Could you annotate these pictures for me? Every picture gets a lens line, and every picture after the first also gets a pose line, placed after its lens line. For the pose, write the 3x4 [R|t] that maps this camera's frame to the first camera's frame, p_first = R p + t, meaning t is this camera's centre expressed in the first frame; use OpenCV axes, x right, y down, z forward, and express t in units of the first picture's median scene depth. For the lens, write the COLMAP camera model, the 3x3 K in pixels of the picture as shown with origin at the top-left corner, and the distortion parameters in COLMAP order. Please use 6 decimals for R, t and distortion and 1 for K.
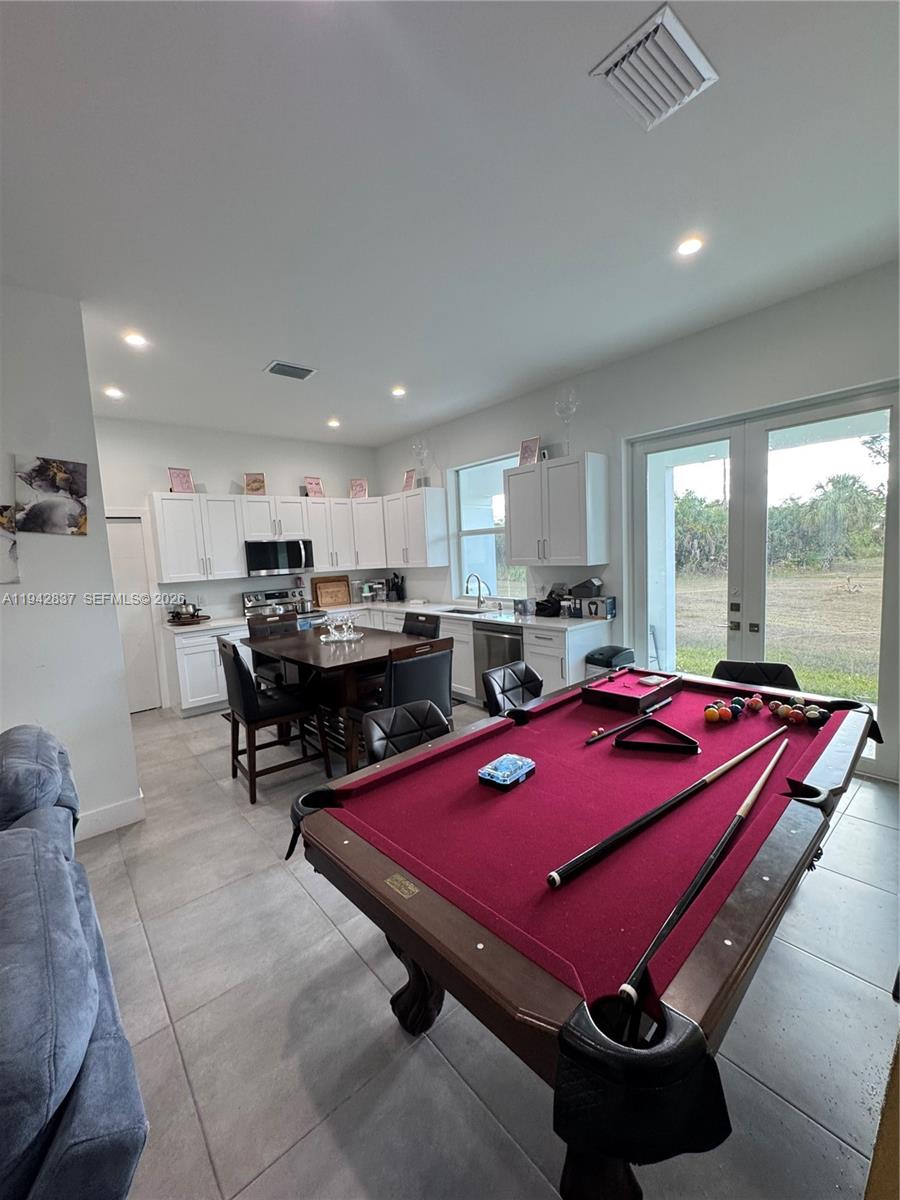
lens RADIAL K [[481.0, 0, 451.1], [0, 481.0, 599.9], [0, 0, 1]] dist [-0.003901, 0.000819]
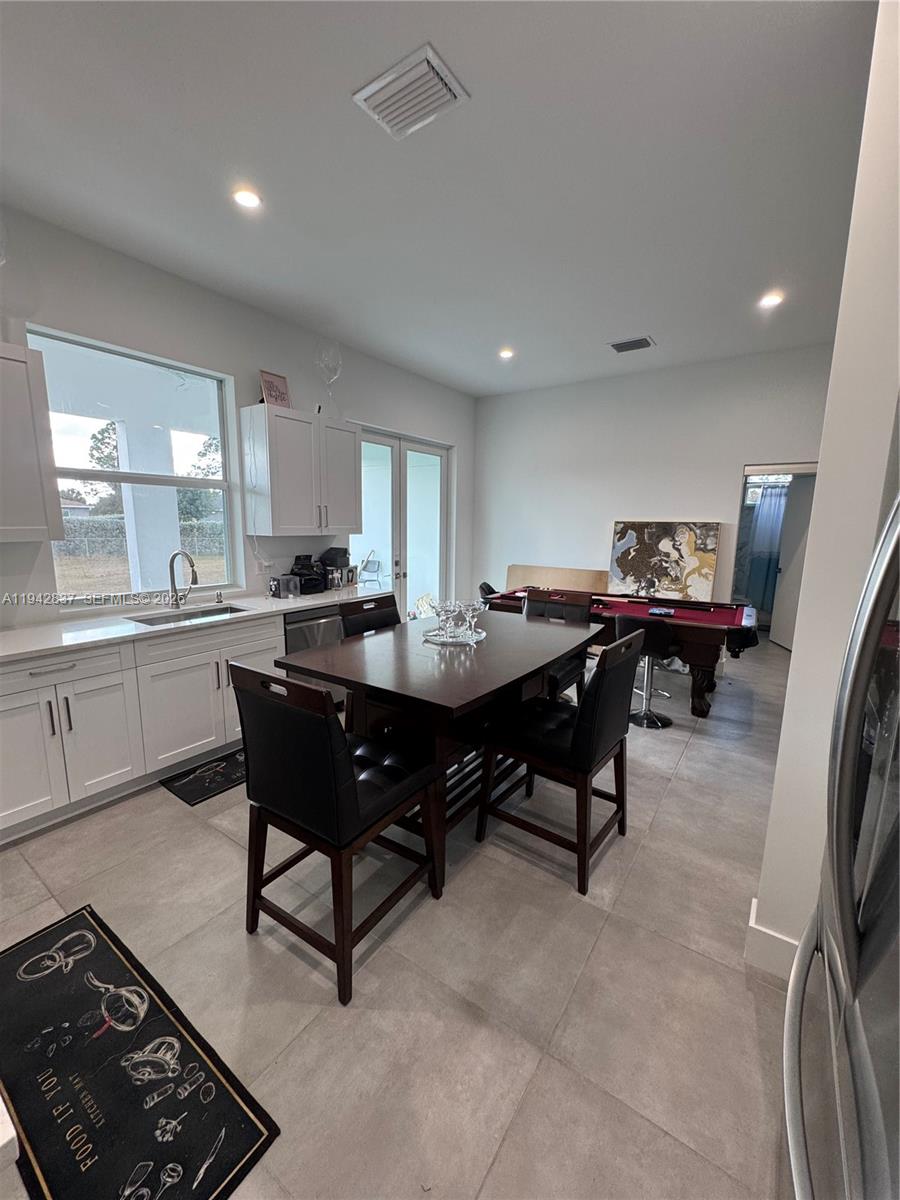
lens RADIAL K [[481.0, 0, 451.1], [0, 481.0, 599.9], [0, 0, 1]] dist [-0.003901, 0.000819]
pose [[-0.251303, -0.115386, 0.961006, -0.621521], [0.094981, 0.985137, 0.143121, -0.048633], [-0.963237, 0.127244, -0.236609, 0.837424]]
